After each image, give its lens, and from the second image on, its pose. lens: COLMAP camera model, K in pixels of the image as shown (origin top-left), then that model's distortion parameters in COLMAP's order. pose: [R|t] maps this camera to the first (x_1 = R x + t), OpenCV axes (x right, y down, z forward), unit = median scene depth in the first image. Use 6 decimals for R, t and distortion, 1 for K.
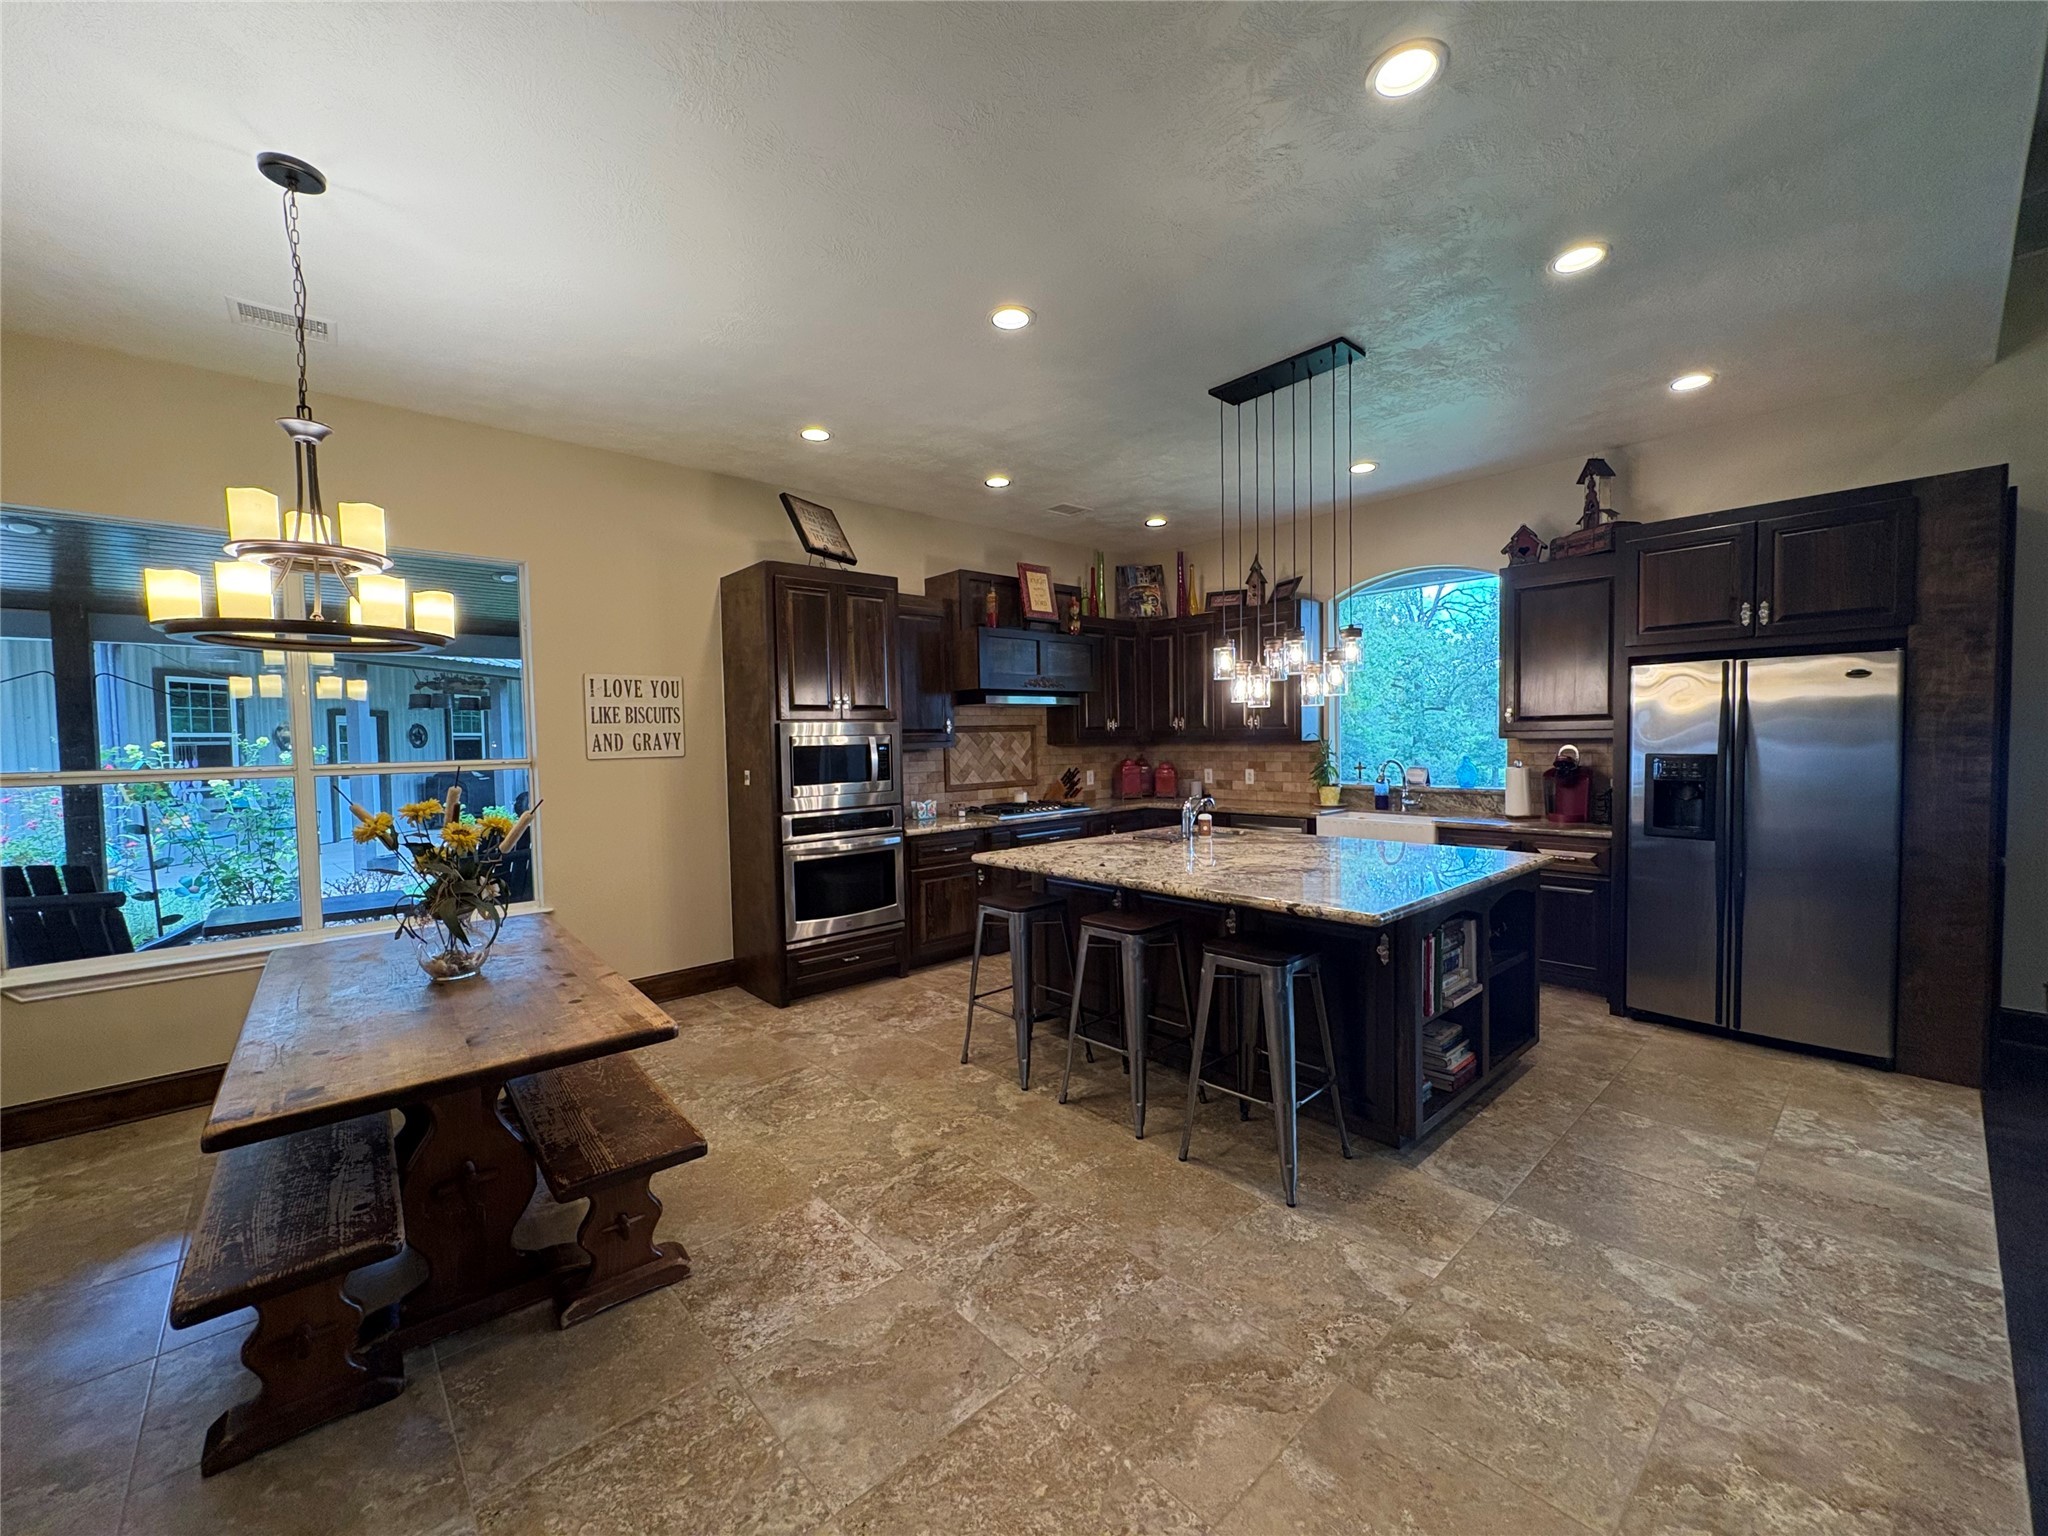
lens RADIAL K [[814.2, 0, 1024.0], [0, 814.2, 768.0], [0, 0, 1]] dist [0.000737, -0.000223]
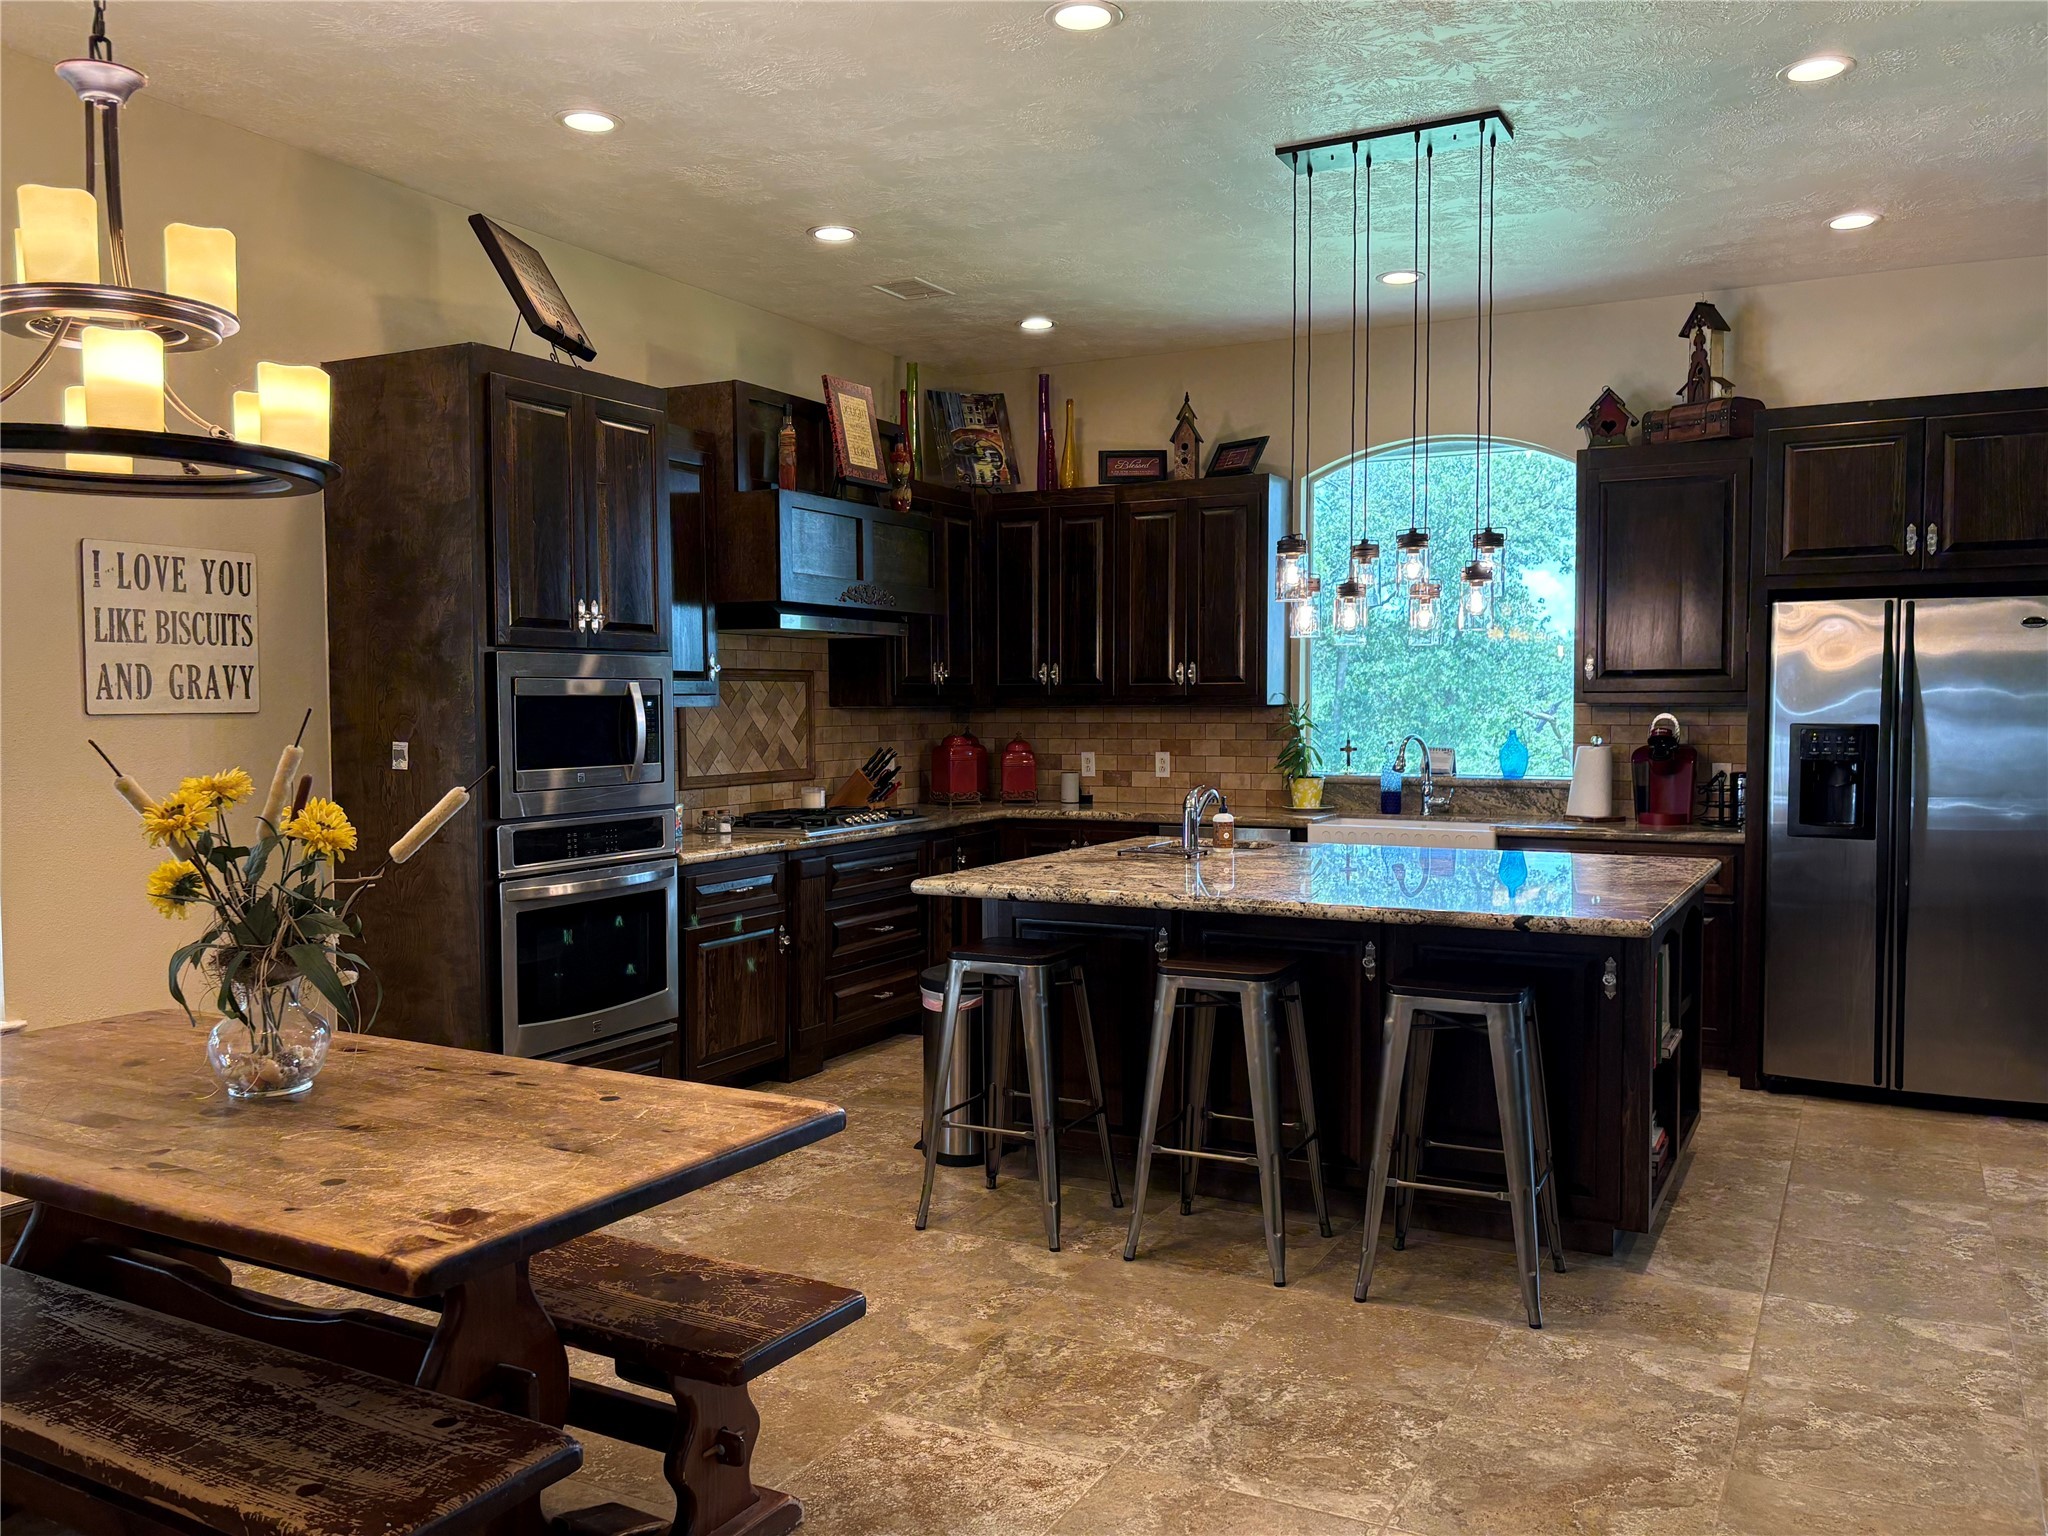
lens RADIAL K [[1631.6, 0, 1026.2], [0, 1631.6, 772.5], [0, 0, 1]] dist [0.074537, -0.085665]
pose [[0.936404, 0.000265, 0.350923, -0.348470], [-0.000748, 0.999999, 0.001239, 0.021929], [-0.350922, -0.001423, 0.936403, -0.125812]]
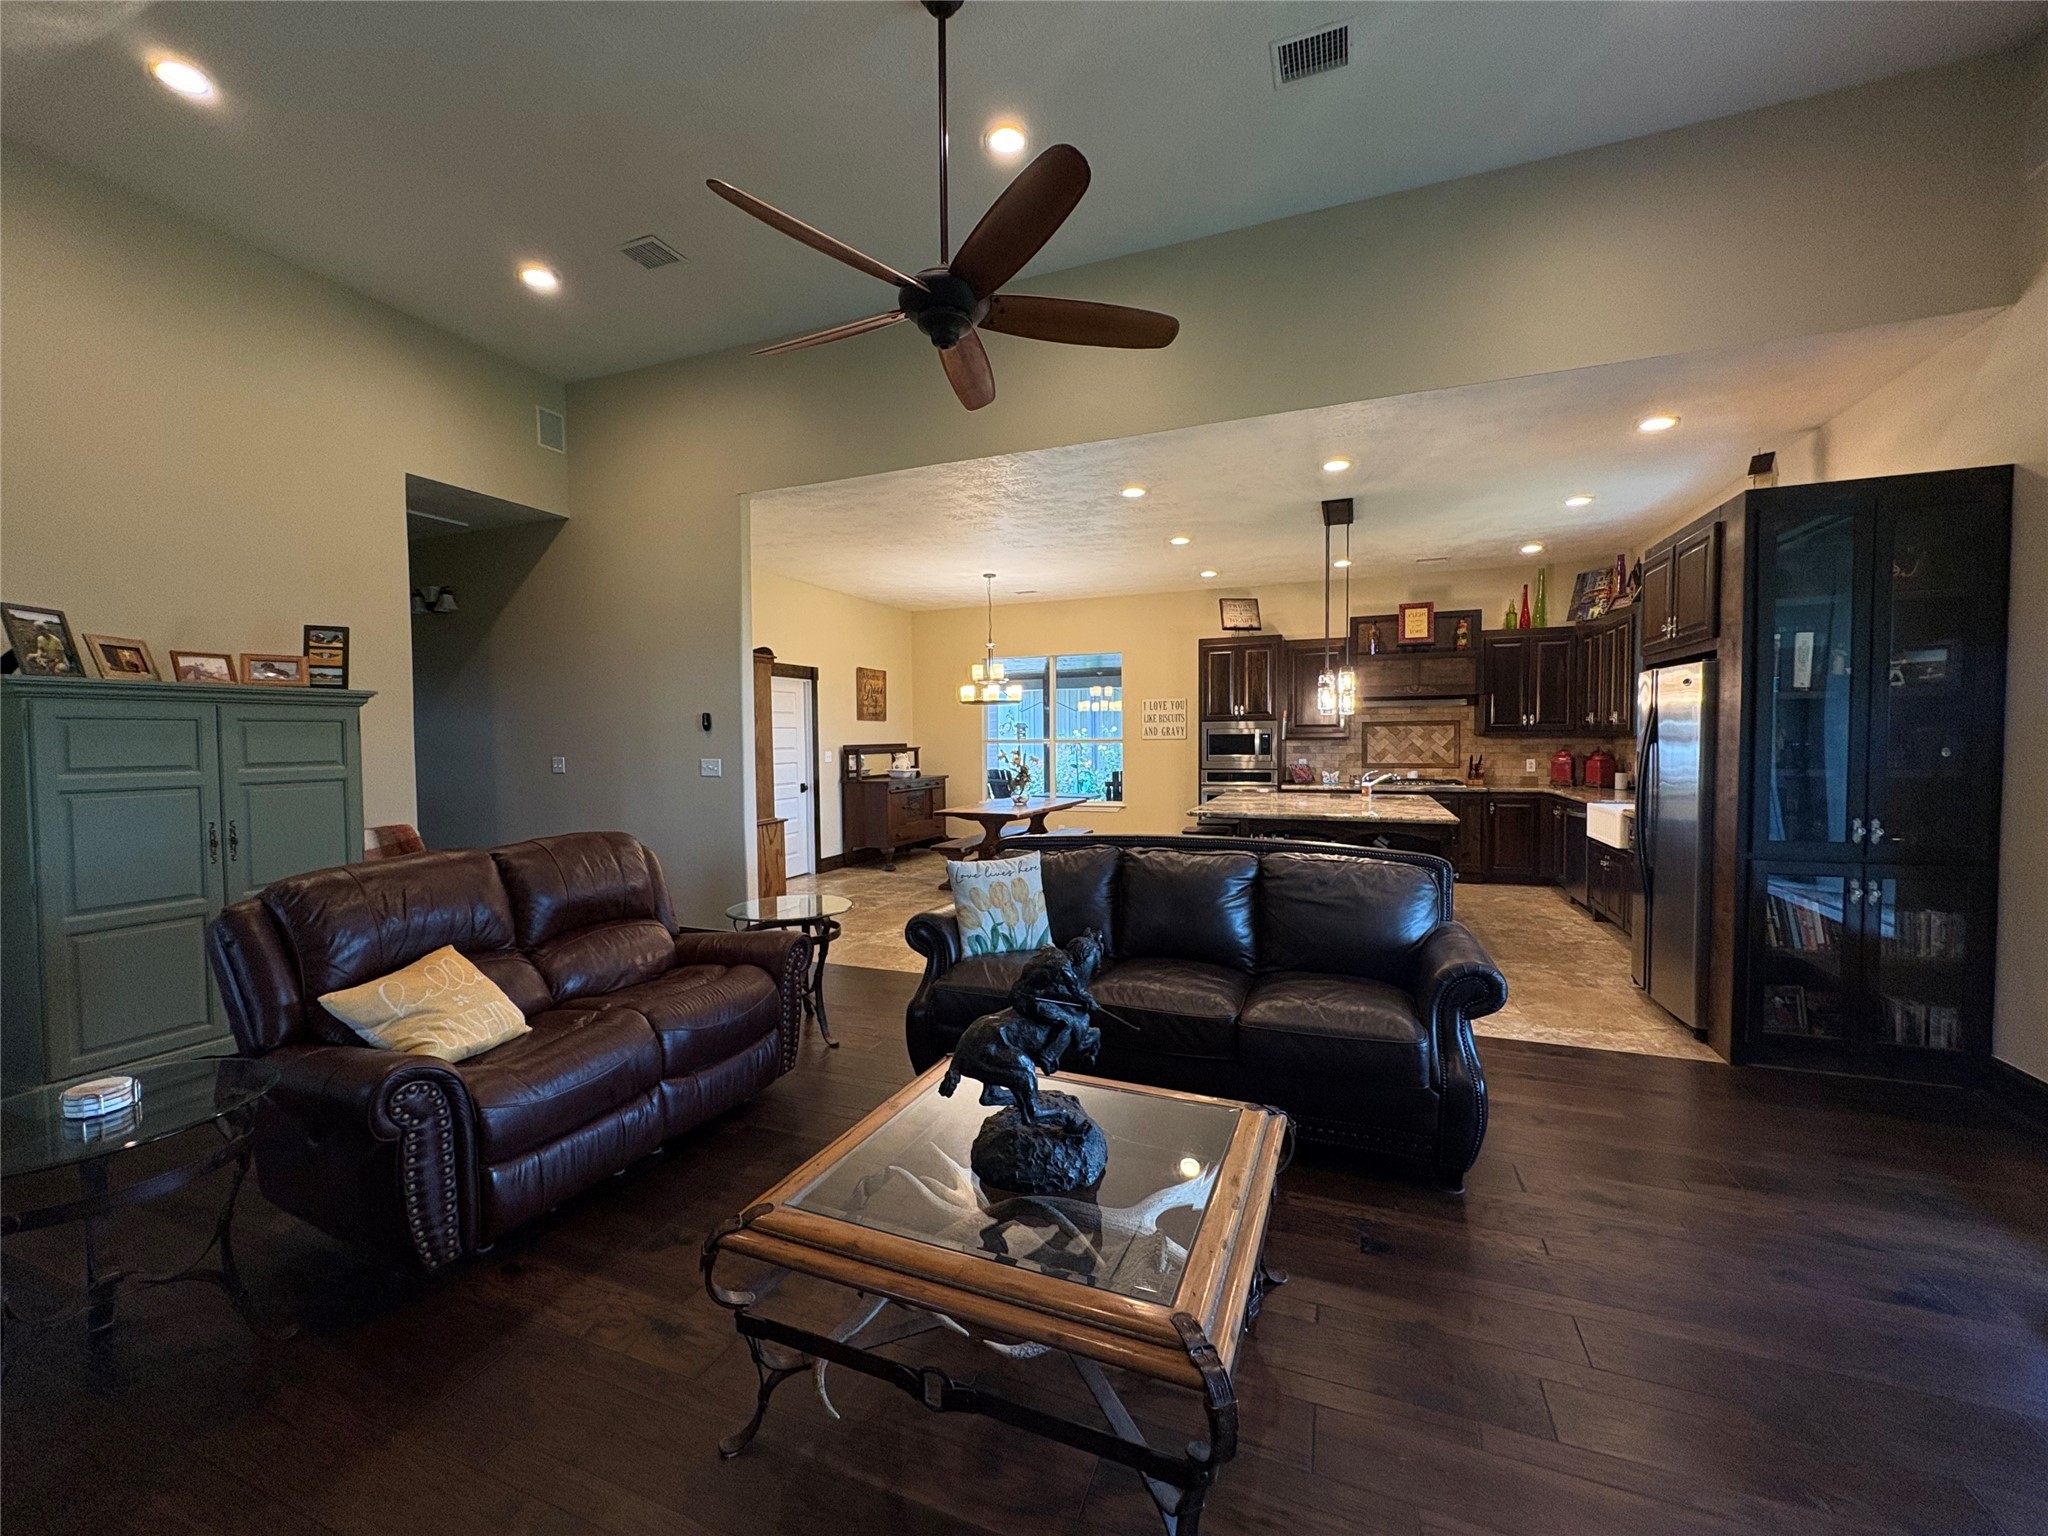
lens RADIAL K [[814.2, 0, 1024.0], [0, 814.2, 768.0], [0, 0, 1]] dist [0.000737, -0.000223]
pose [[0.445341, 0.049971, -0.893965, 1.235616], [-0.034027, 0.998665, 0.038872, -0.007326], [0.894714, 0.013108, 0.446447, -0.243066]]
